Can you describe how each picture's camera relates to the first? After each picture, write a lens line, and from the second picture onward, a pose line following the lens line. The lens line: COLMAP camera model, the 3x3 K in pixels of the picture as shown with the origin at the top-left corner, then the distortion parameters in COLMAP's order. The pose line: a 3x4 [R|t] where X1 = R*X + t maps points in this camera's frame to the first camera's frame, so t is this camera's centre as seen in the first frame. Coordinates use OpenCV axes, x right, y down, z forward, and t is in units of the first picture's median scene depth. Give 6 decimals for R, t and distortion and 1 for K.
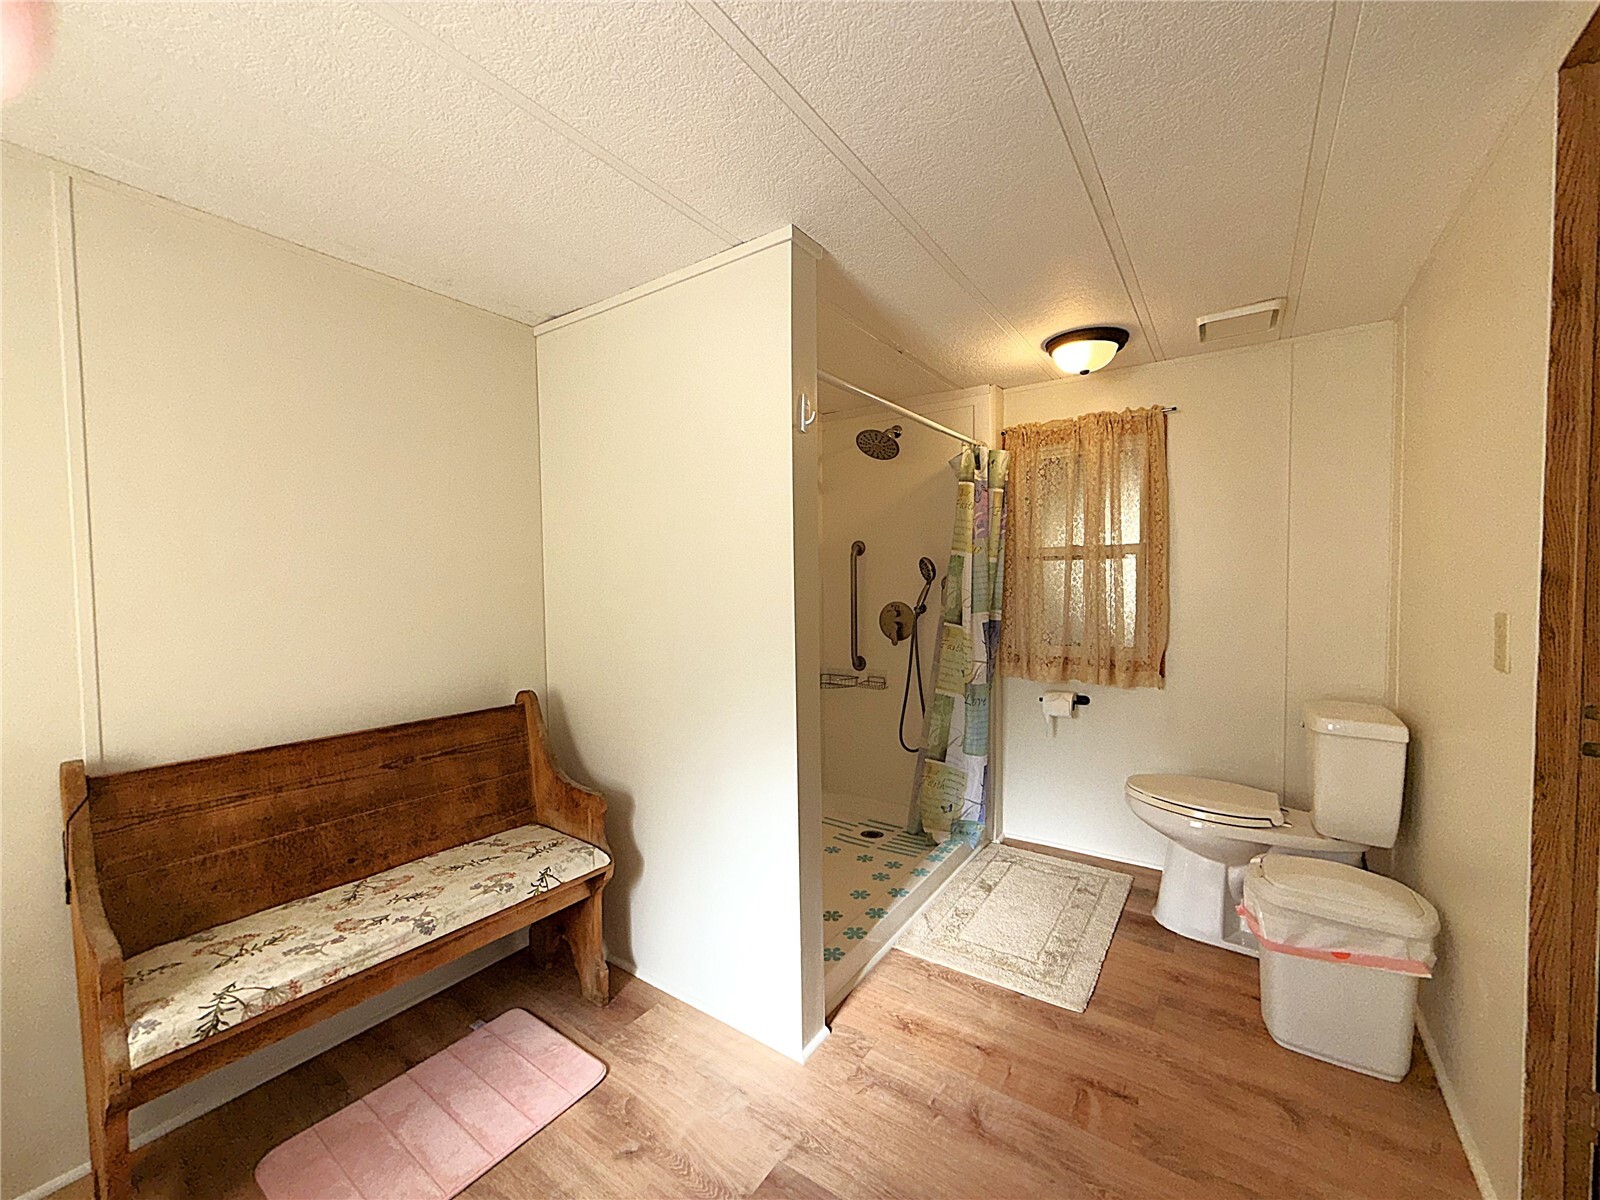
lens RADIAL K [[635.0, 0, 796.3], [0, 635.0, 602.0], [0, 0, 1]] dist [-0.000223, 0.000071]
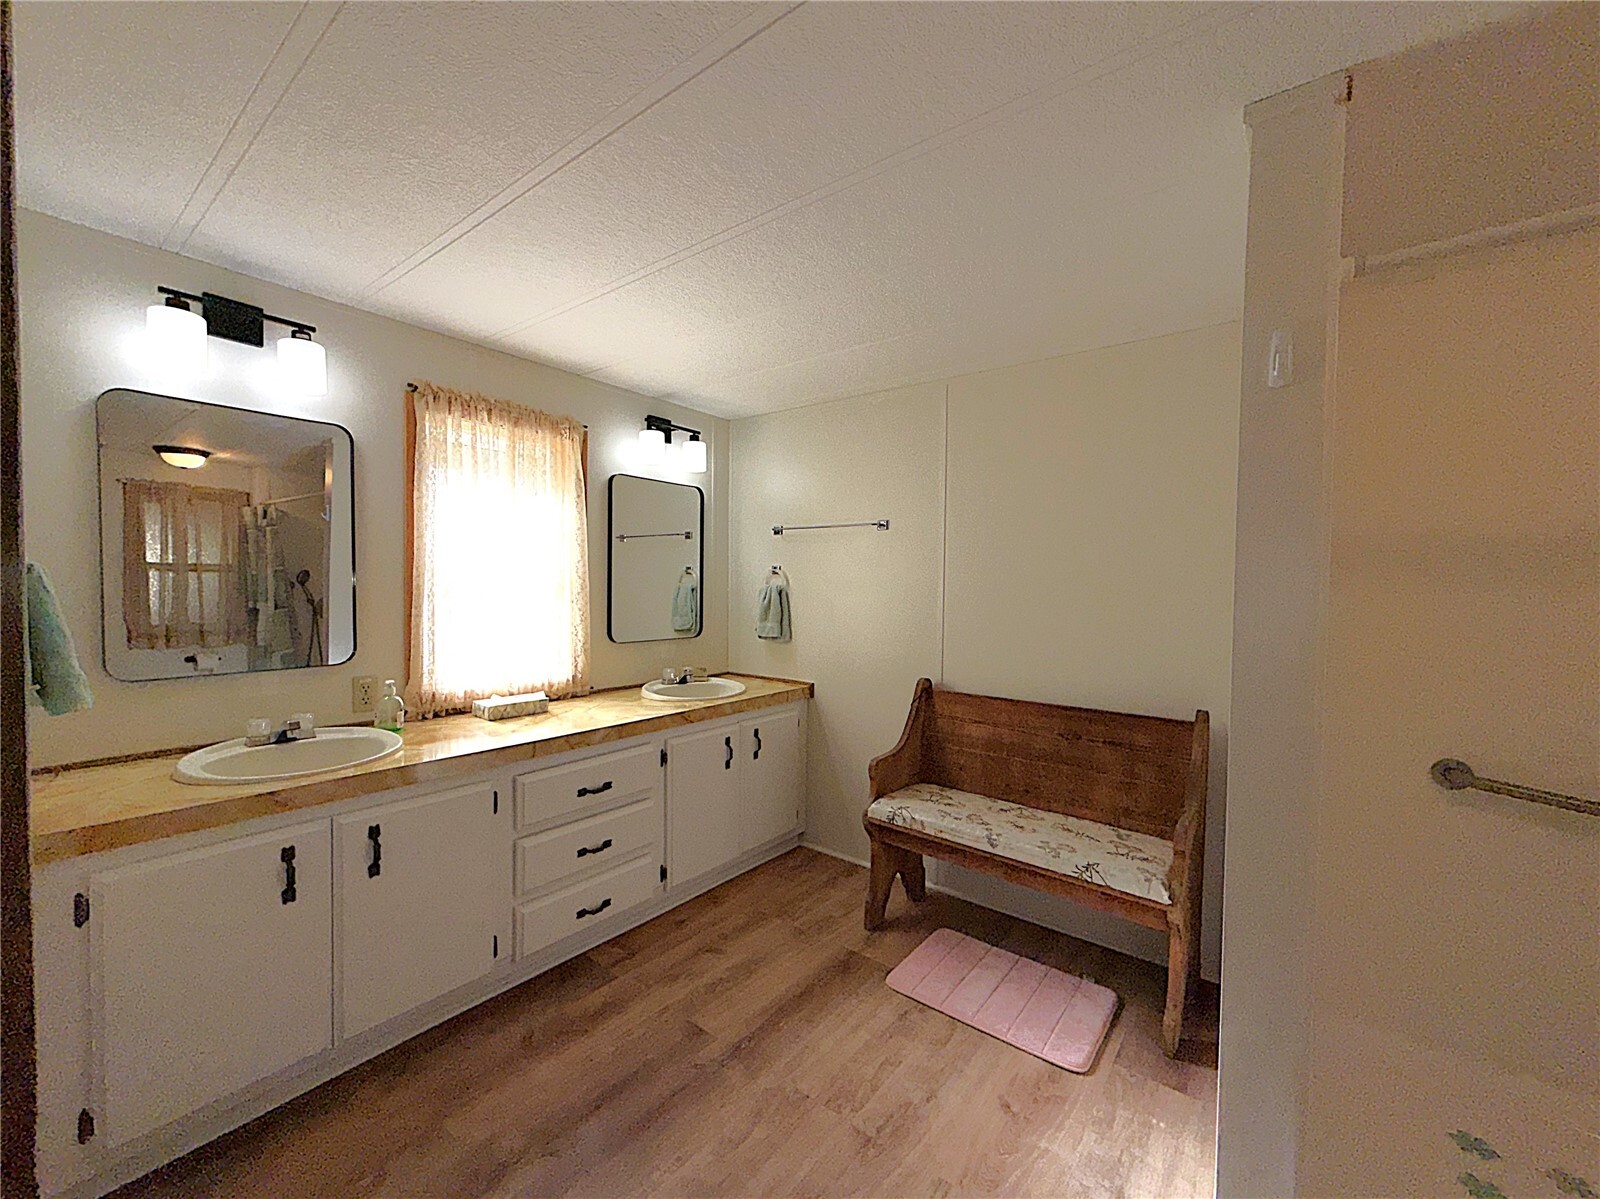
lens RADIAL K [[635.0, 0, 796.3], [0, 635.0, 601.5], [0, 0, 1]] dist [-0.000223, 0.000071]
pose [[-0.044374, 0.039240, -0.998244, 0.740046], [-0.050250, 0.997876, 0.041459, -0.046907], [0.997750, 0.052002, -0.042308, 0.549914]]
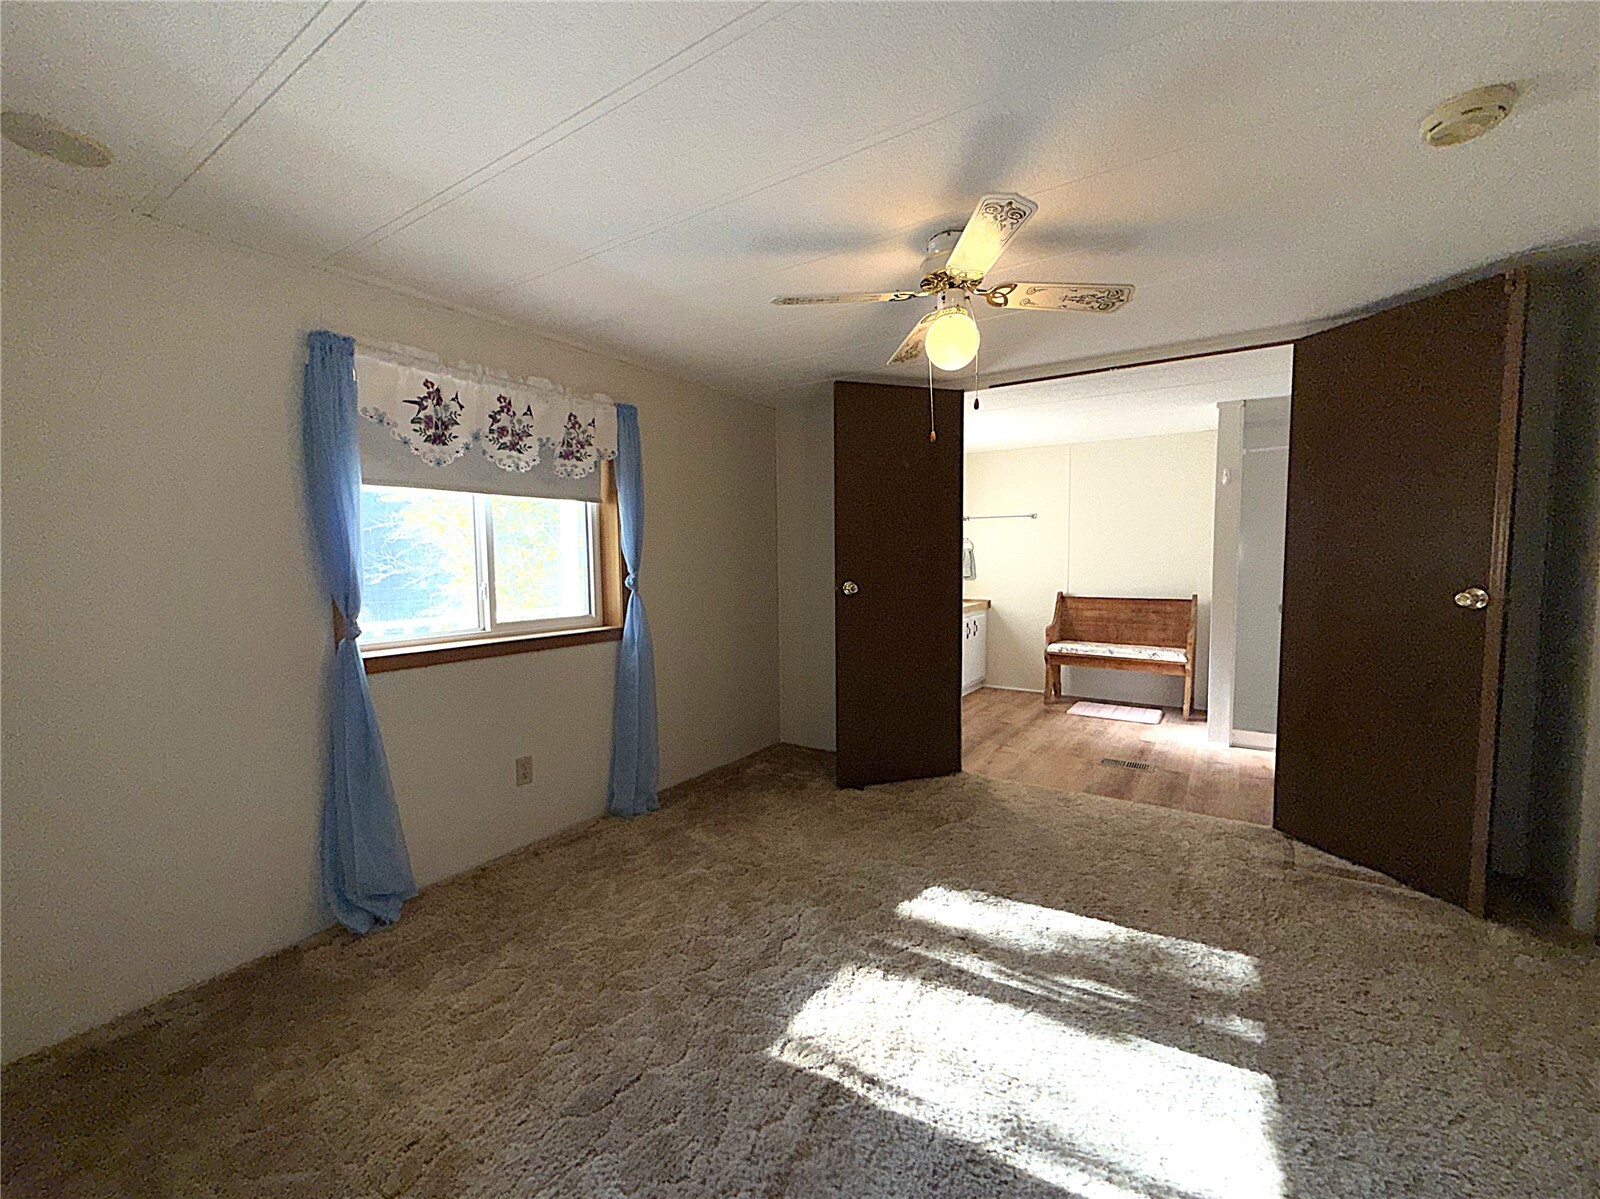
lens RADIAL K [[650.3, 0, 792.4], [0, 650.3, 602.4], [0, 0, 1]] dist [0.000907, 0.000073]
pose [[0.020647, 0.089149, -0.995804, 2.546763], [-0.021425, 0.995827, 0.088707, -0.015529], [0.999557, 0.019503, 0.022471, -0.701981]]
